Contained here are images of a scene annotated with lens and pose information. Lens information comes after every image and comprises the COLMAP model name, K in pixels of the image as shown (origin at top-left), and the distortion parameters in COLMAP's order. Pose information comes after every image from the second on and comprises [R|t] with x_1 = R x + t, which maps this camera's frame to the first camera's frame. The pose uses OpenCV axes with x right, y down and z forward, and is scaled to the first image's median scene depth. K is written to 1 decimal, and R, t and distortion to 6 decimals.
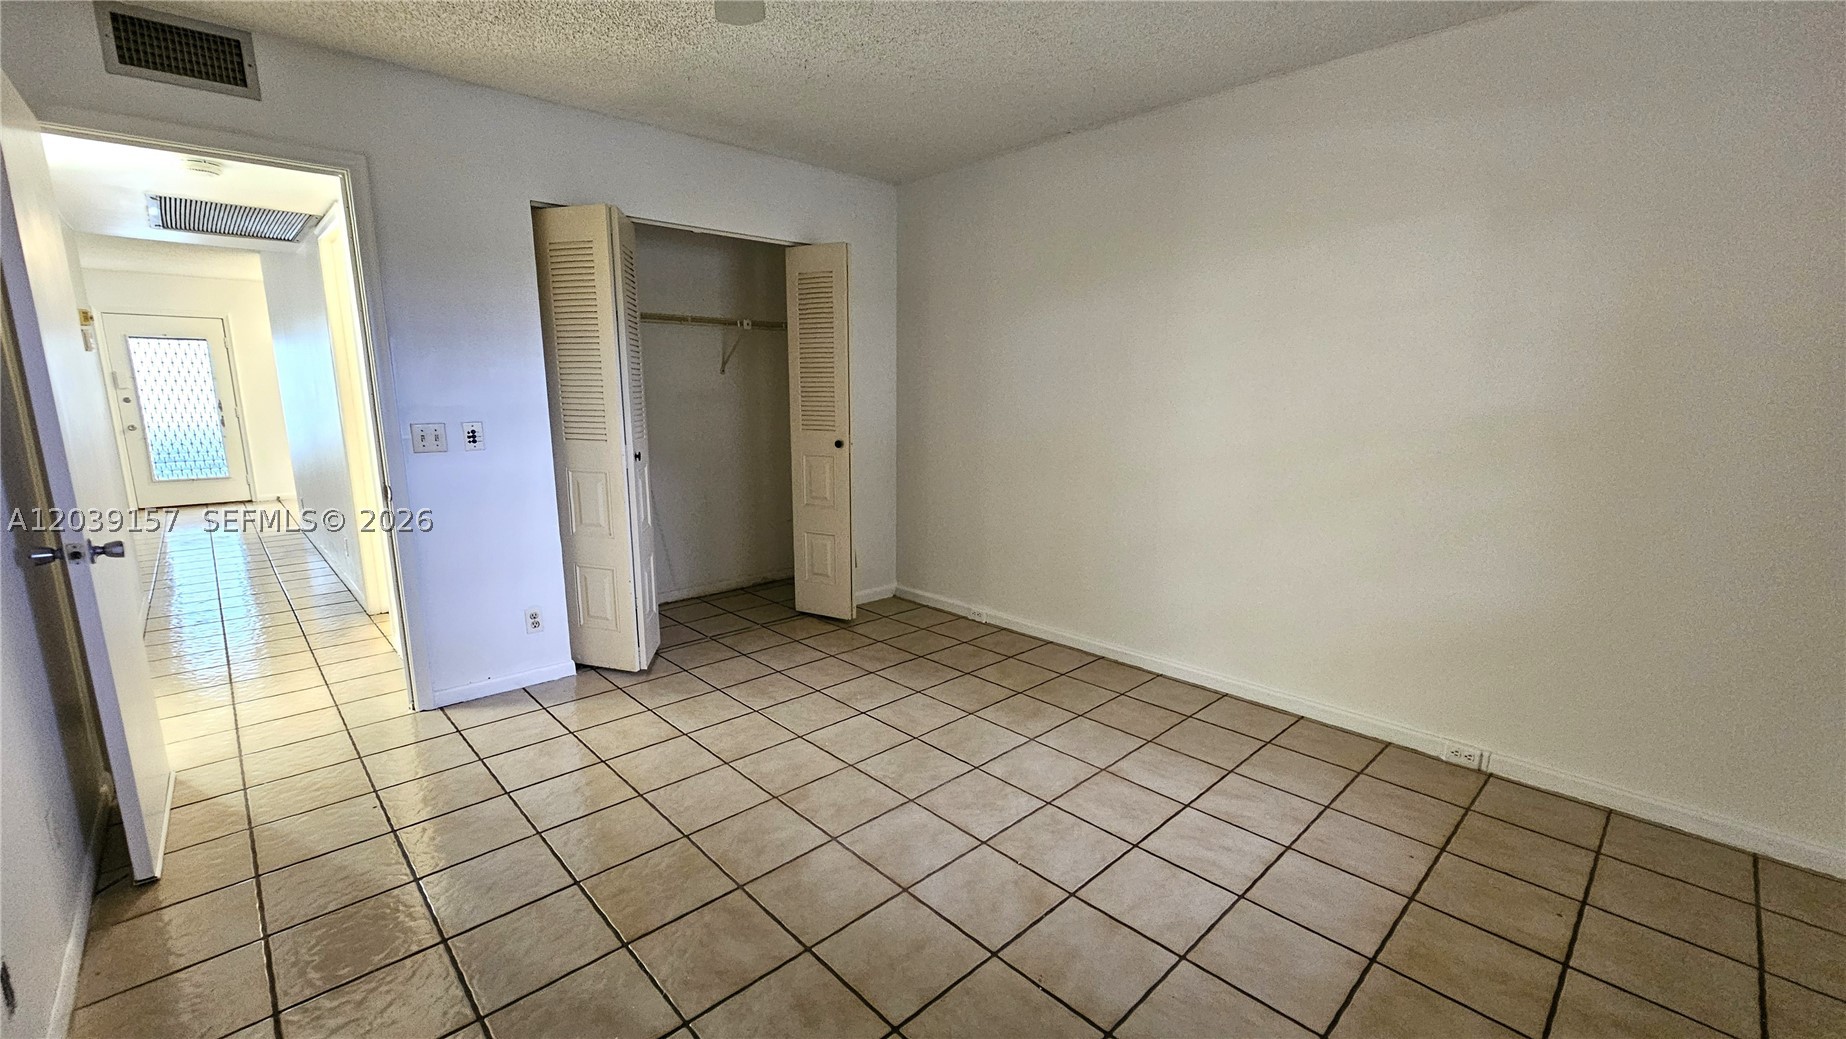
lens RADIAL K [[753.7, 0, 916.2], [0, 753.7, 536.8], [0, 0, 1]] dist [-0.002462, 0.001668]
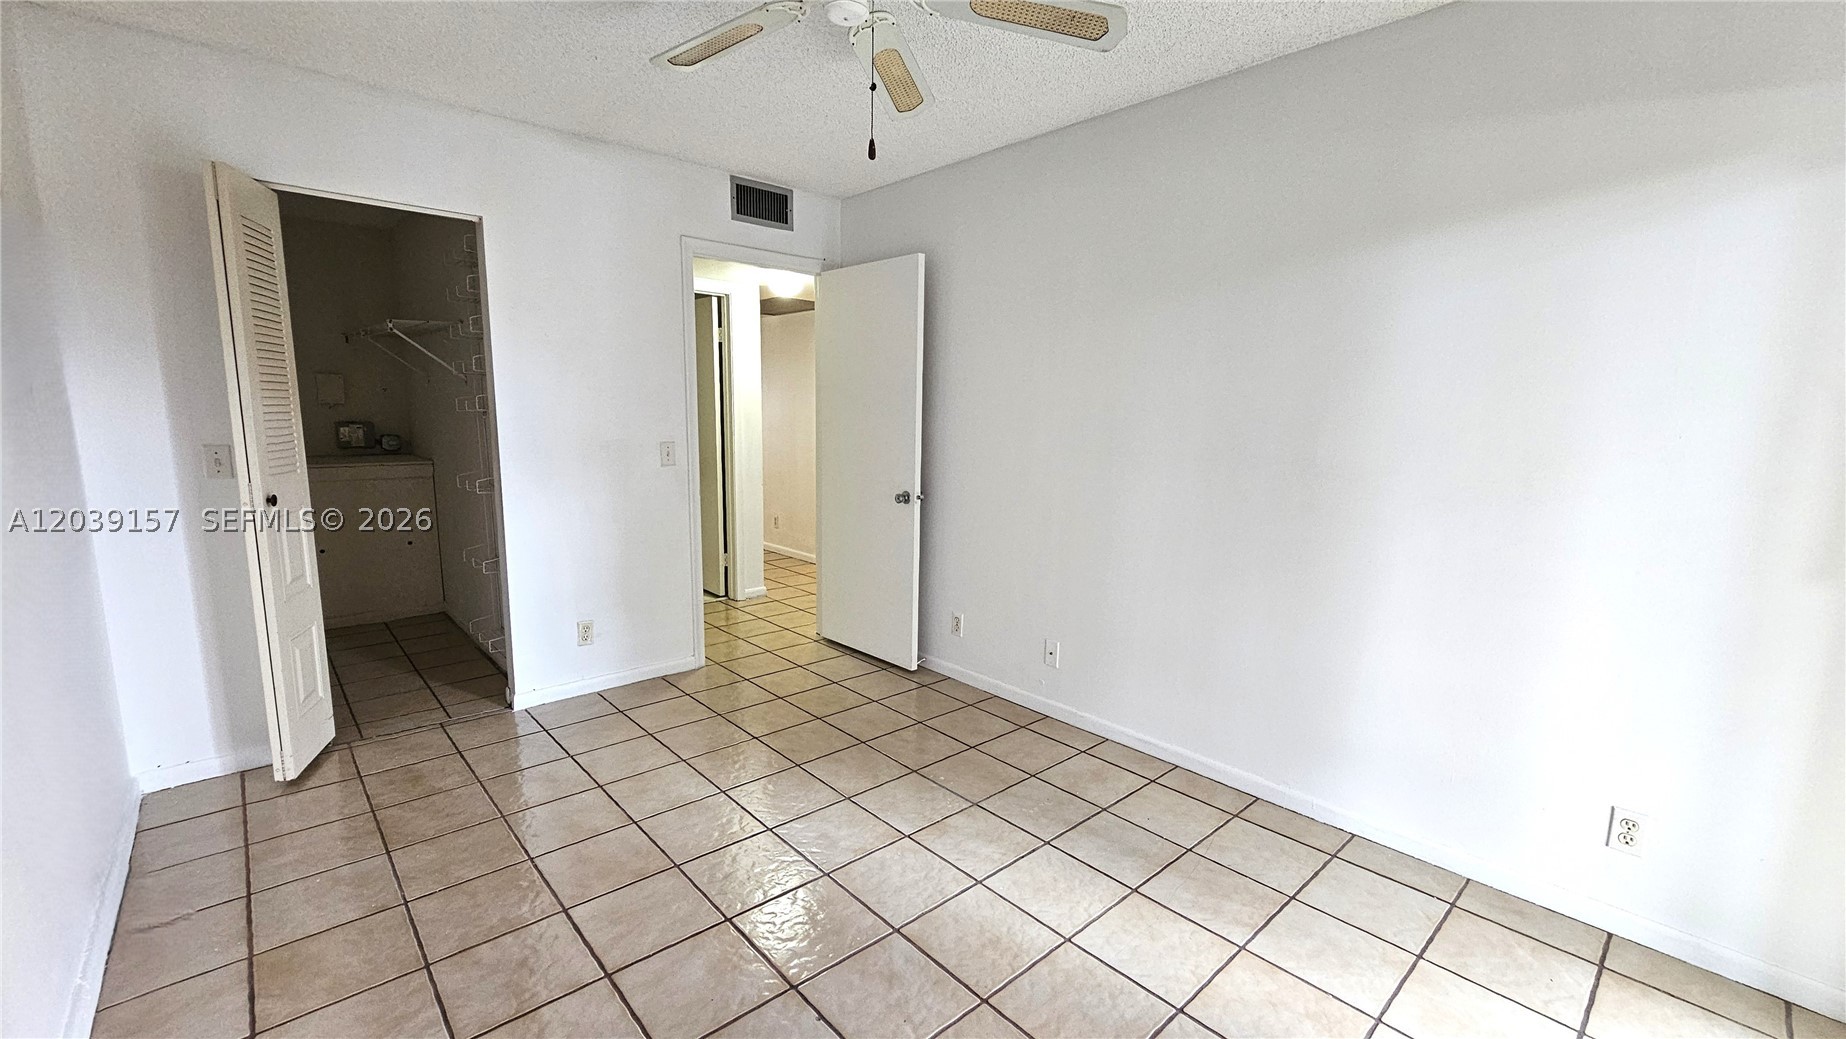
lens RADIAL K [[753.7, 0, 905.0], [0, 753.7, 538.0], [0, 0, 1]] dist [-0.002462, 0.001668]
pose [[0.999476, 0.027485, -0.017085, -0.146797], [-0.028171, 0.998749, -0.041321, 0.028844], [0.015928, 0.041781, 0.999000, -0.133111]]
